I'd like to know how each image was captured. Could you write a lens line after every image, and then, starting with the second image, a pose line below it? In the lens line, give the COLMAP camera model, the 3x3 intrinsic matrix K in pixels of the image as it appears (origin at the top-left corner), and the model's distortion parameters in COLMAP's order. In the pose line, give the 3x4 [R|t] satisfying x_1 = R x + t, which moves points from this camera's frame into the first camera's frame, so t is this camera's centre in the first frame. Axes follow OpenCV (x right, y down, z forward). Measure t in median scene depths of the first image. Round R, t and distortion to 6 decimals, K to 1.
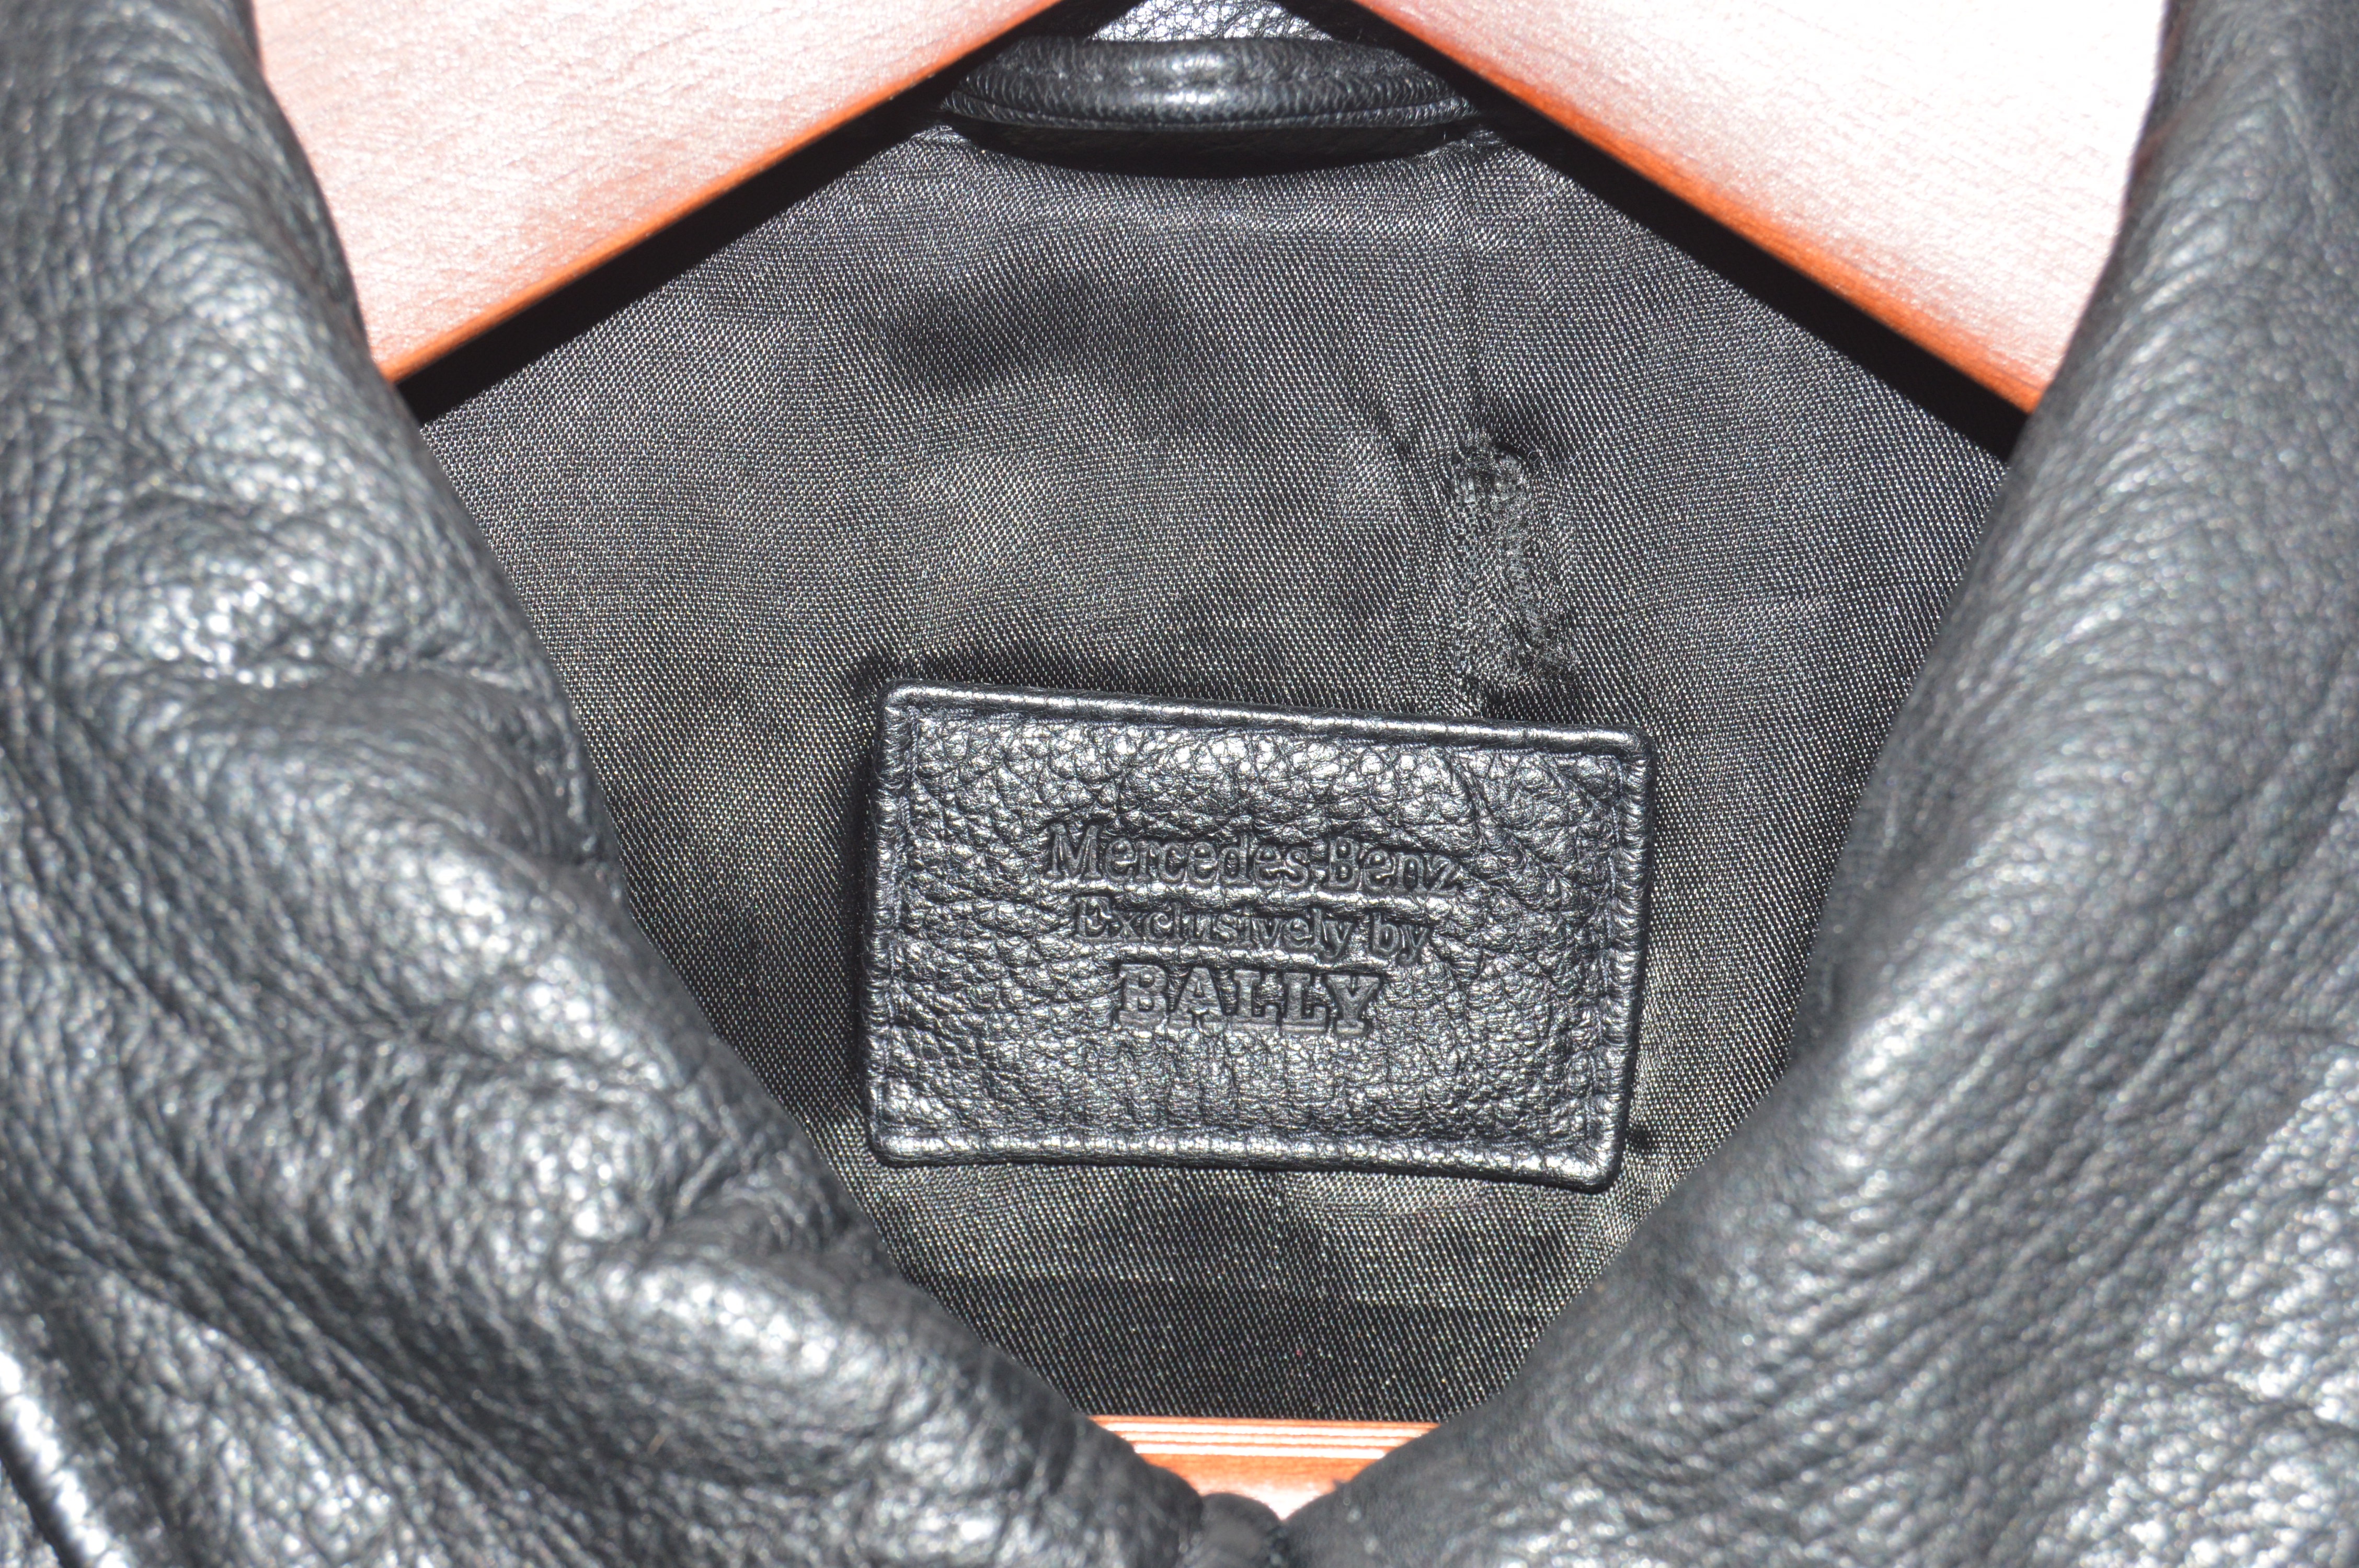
lens RADIAL K [[5727.9, 0, 1182.6], [0, 5727.9, 779.0], [0, 0, 1]] dist [0.077101, 0.000000]
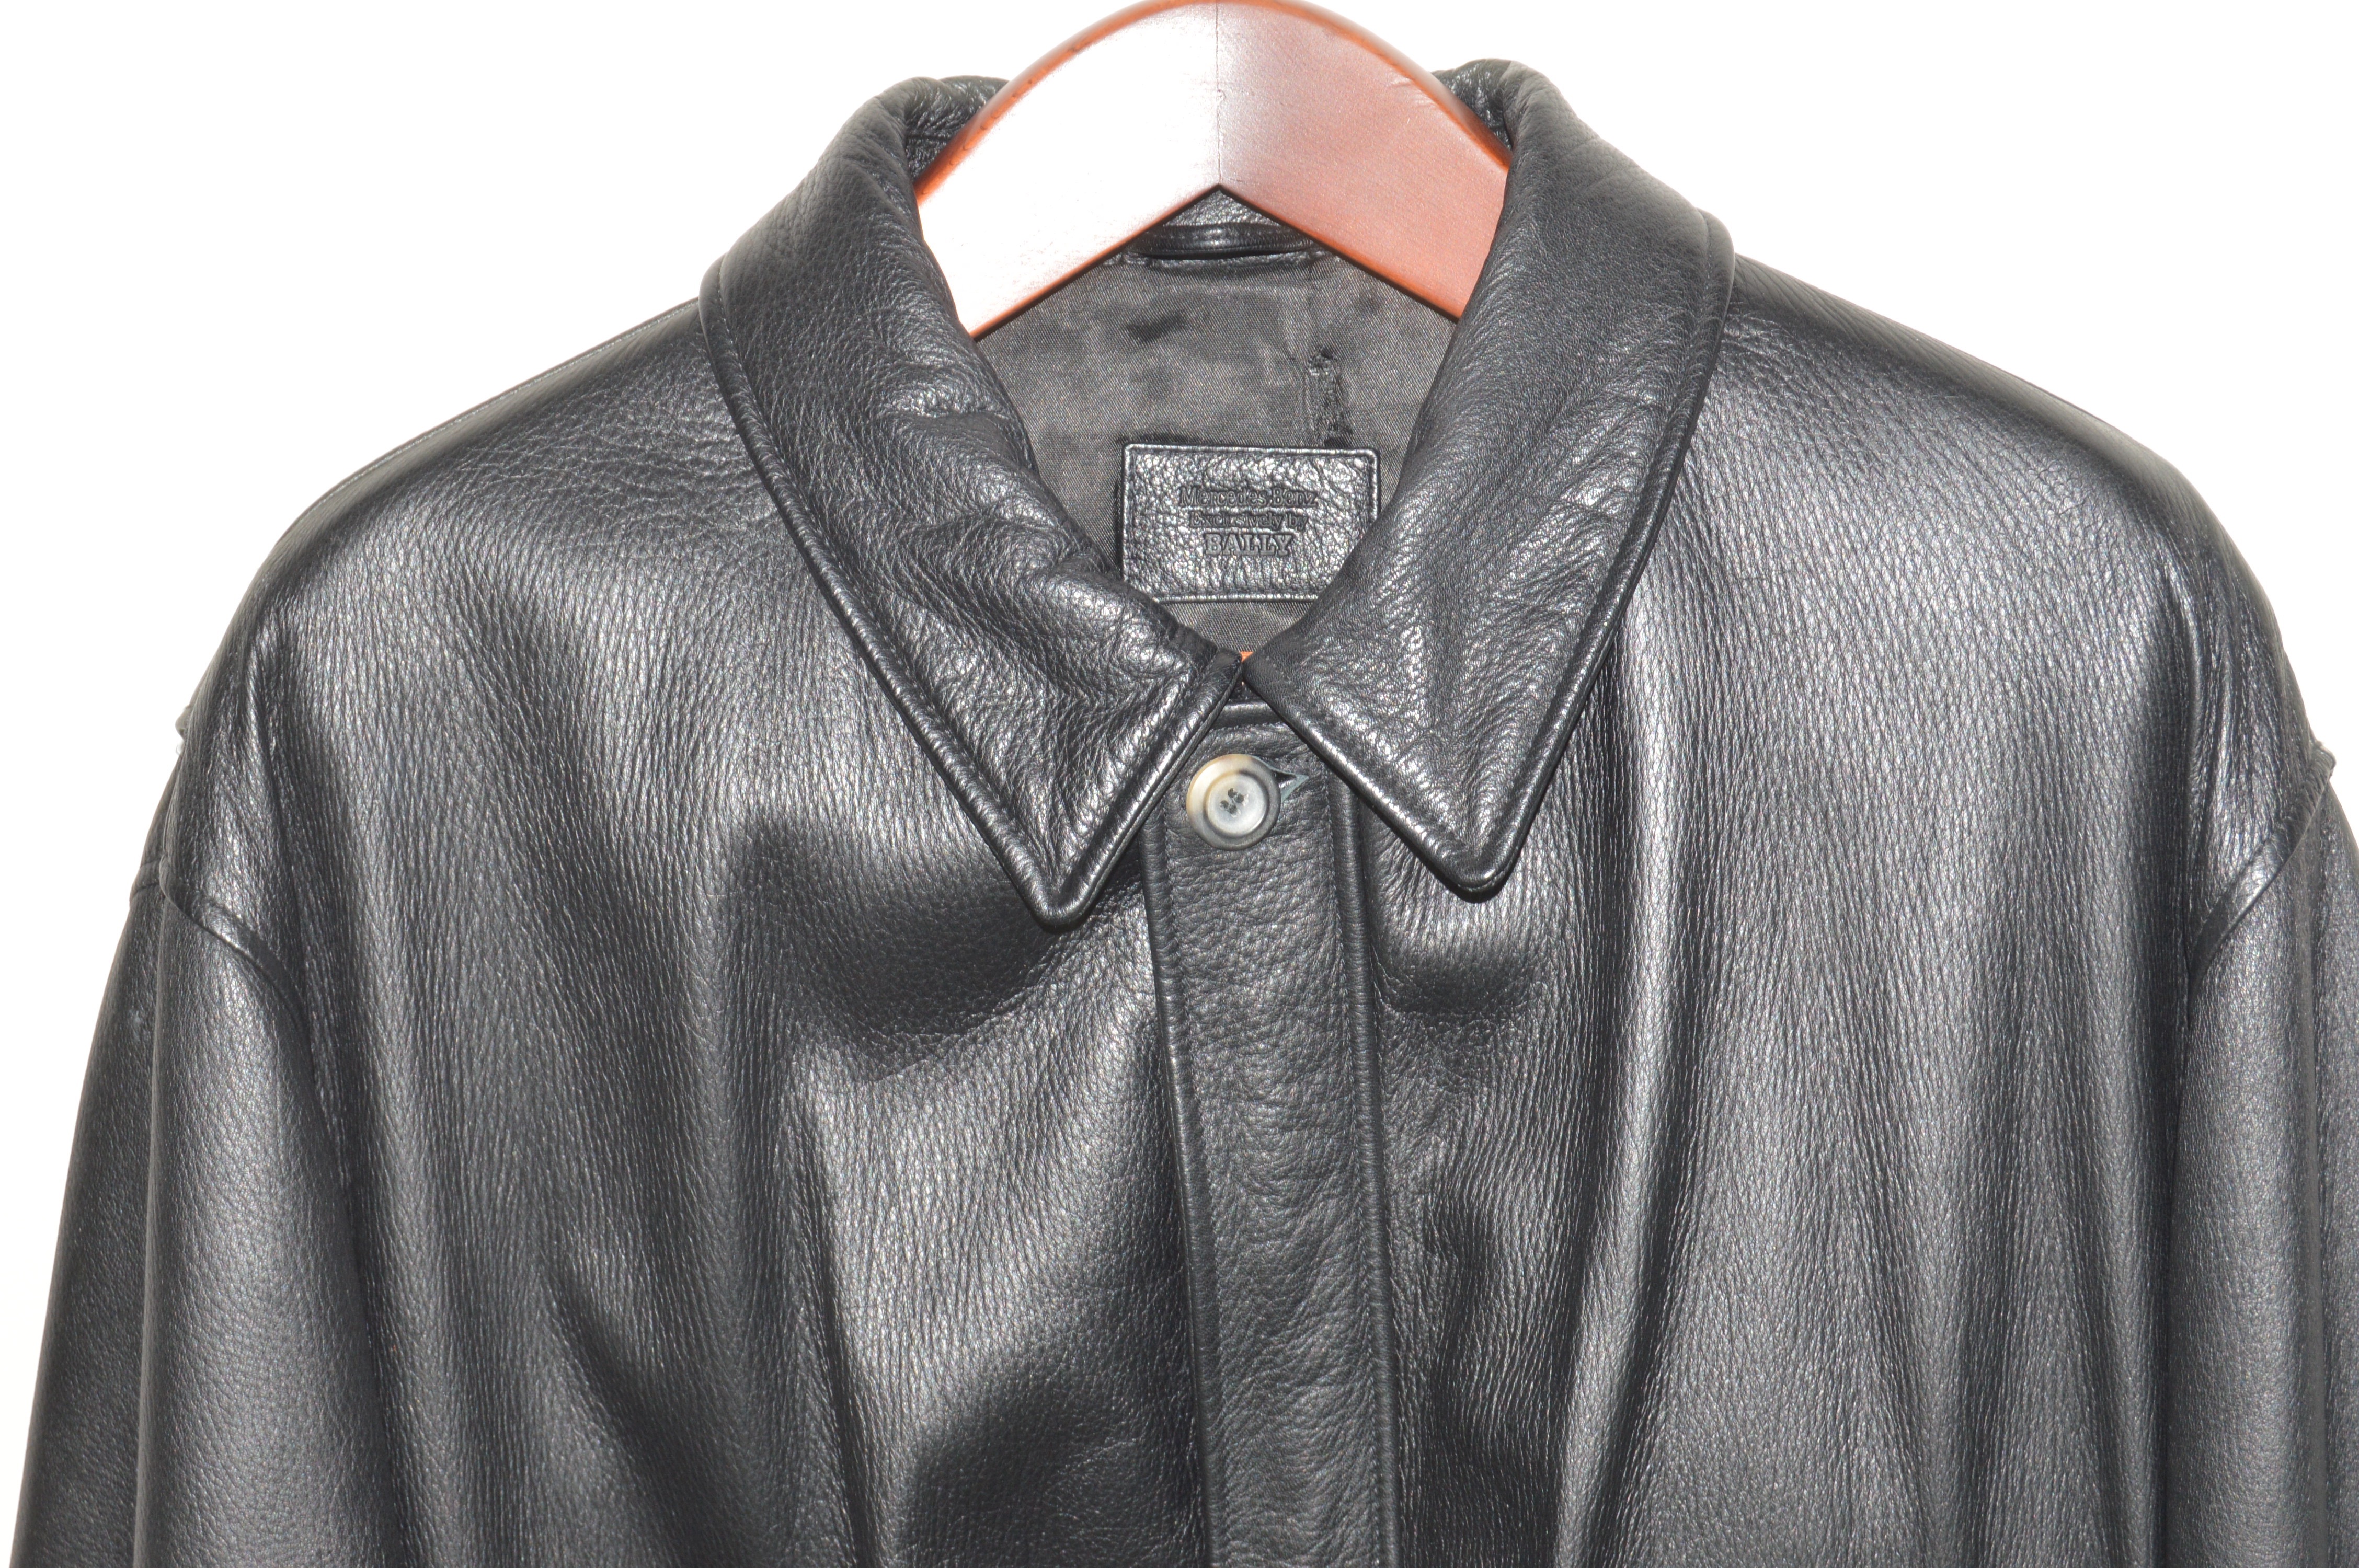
lens RADIAL K [[4652.5, 0, 1174.8], [0, 4652.5, 787.0], [0, 0, 1]] dist [-0.027722, 0.000000]
pose [[0.997390, -0.032124, -0.064668, 0.151681], [0.029362, 0.998634, -0.043213, 0.322792], [0.065968, 0.041201, 0.996971, -1.711768]]
